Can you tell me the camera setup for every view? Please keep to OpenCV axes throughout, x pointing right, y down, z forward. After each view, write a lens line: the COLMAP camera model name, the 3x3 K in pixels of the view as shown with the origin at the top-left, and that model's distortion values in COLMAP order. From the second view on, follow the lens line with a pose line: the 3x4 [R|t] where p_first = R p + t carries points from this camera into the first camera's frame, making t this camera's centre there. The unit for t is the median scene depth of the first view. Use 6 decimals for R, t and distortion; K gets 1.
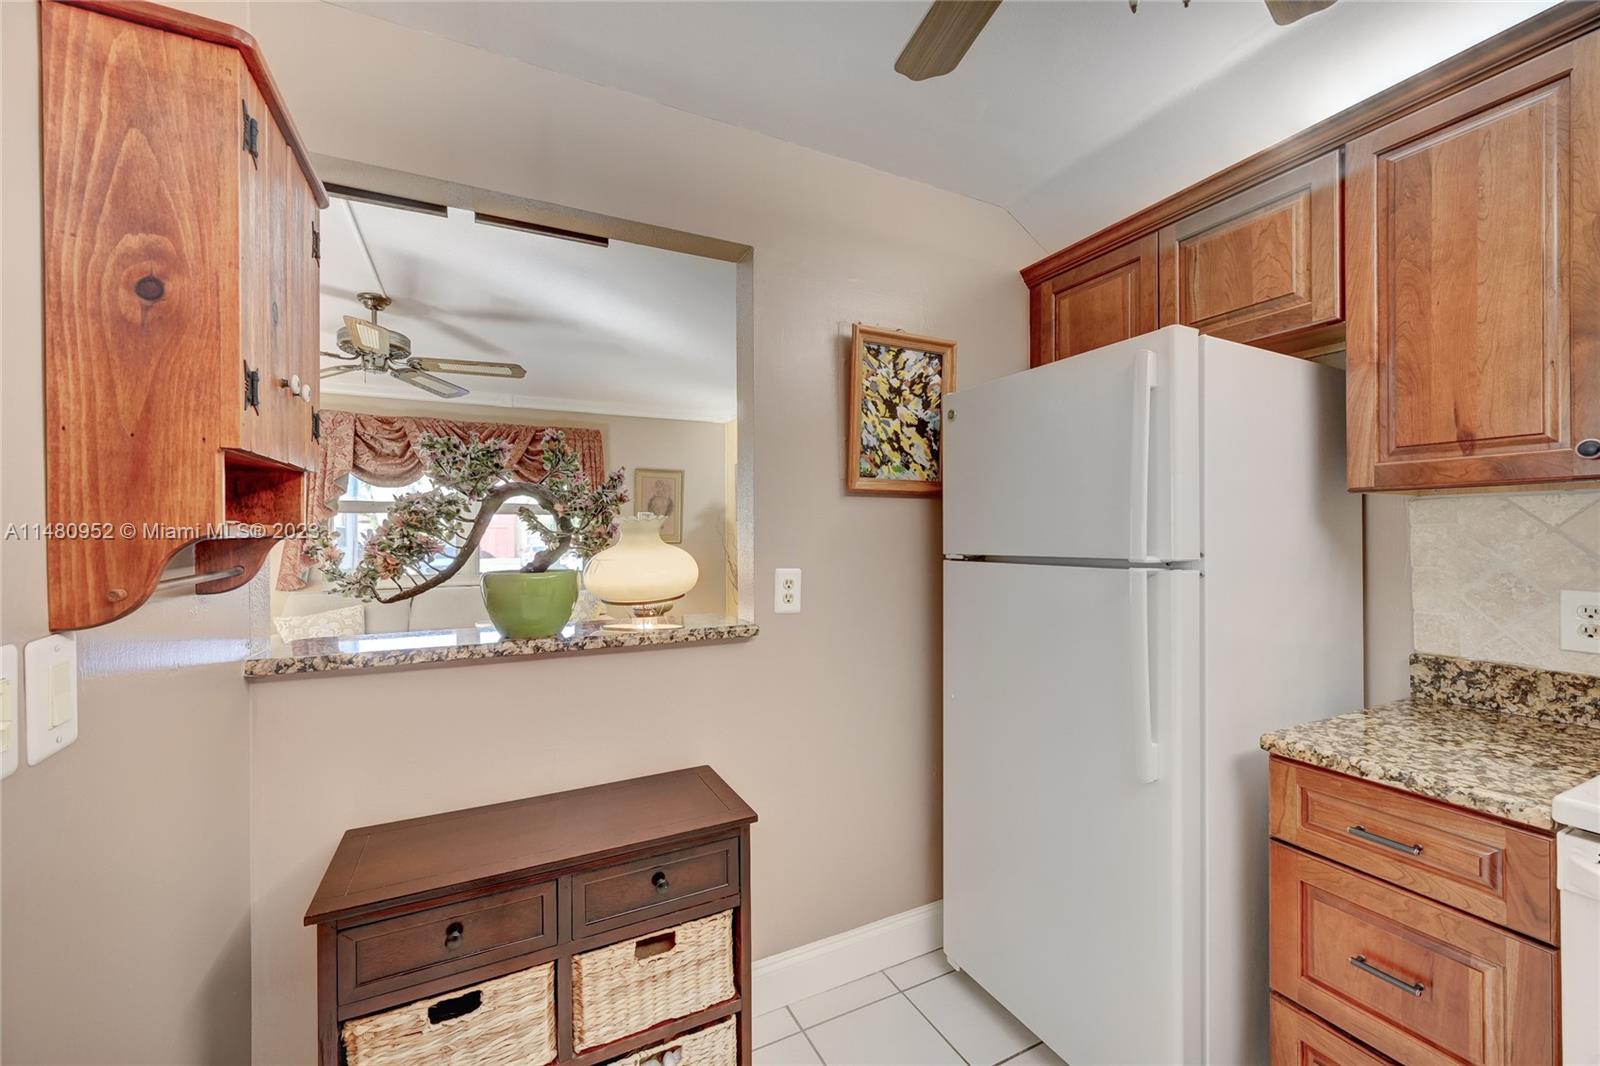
lens RADIAL K [[638.5, 0, 823.7], [0, 638.5, 535.1], [0, 0, 1]] dist [-0.000899, -0.000157]
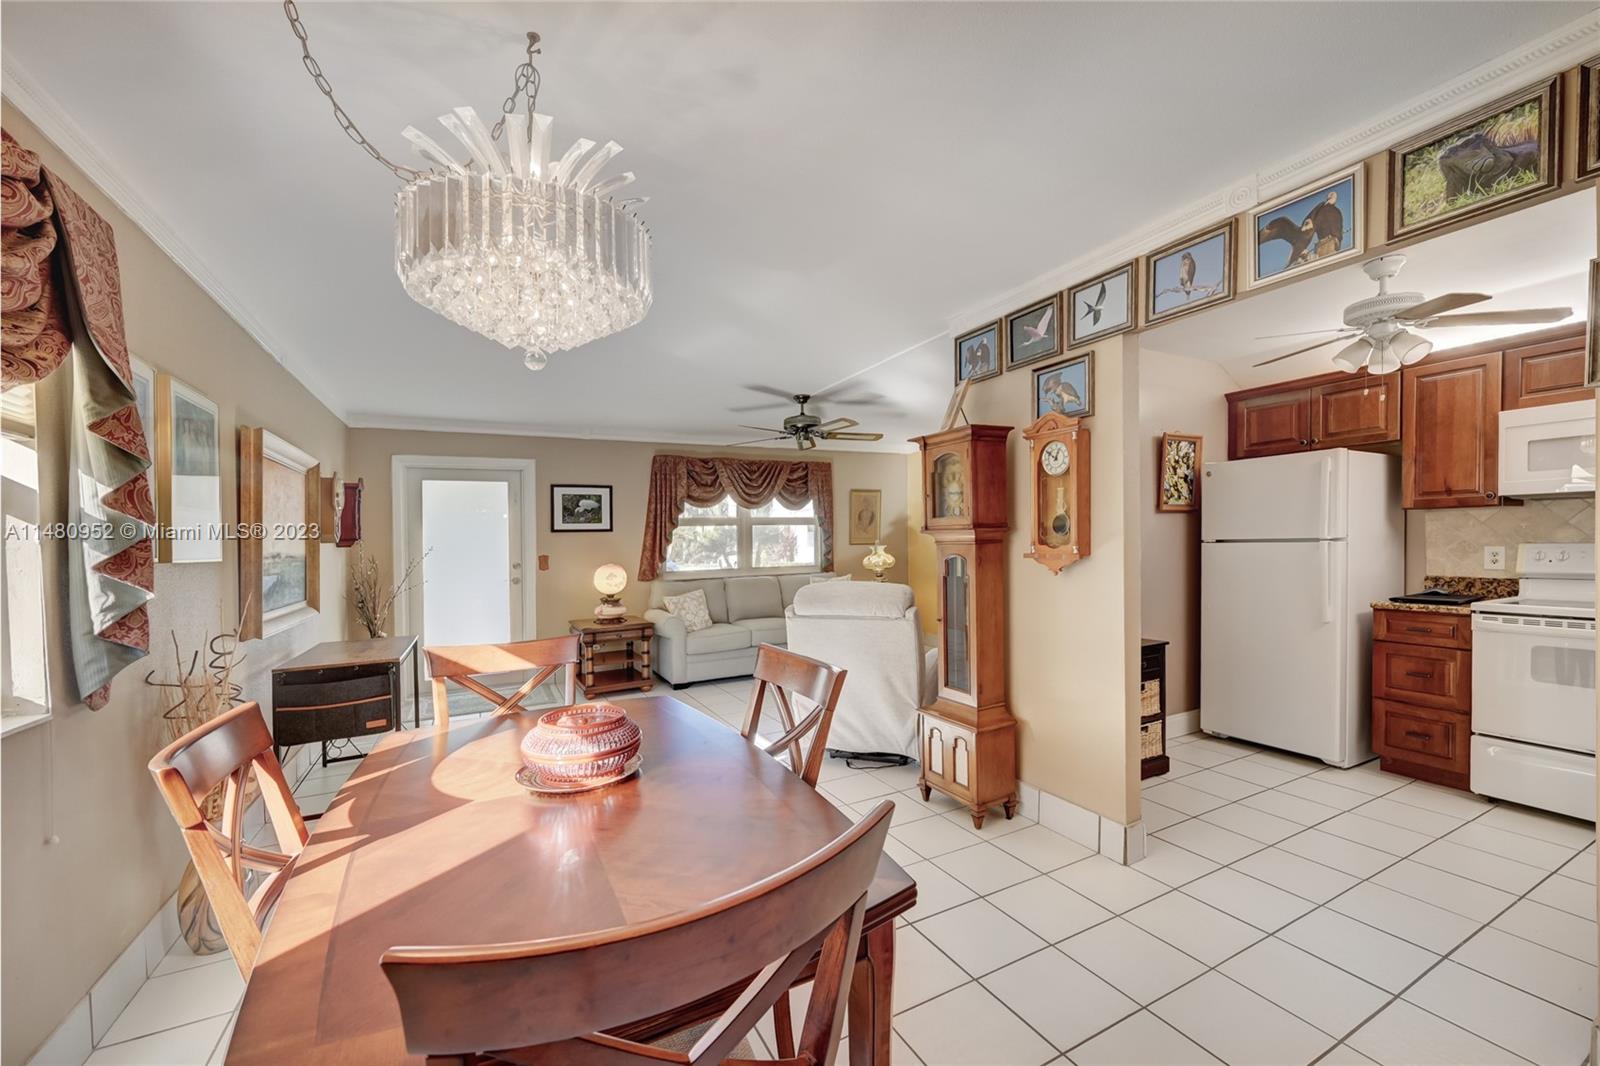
lens RADIAL K [[645.9, 0, 820.4], [0, 645.9, 564.7], [0, 0, 1]] dist [0.000203, 0.000079]
pose [[0.999753, -0.021145, 0.006796, -1.363955], [0.020857, 0.998986, 0.039891, -0.000118], [-0.007632, -0.039740, 0.999181, -1.403165]]
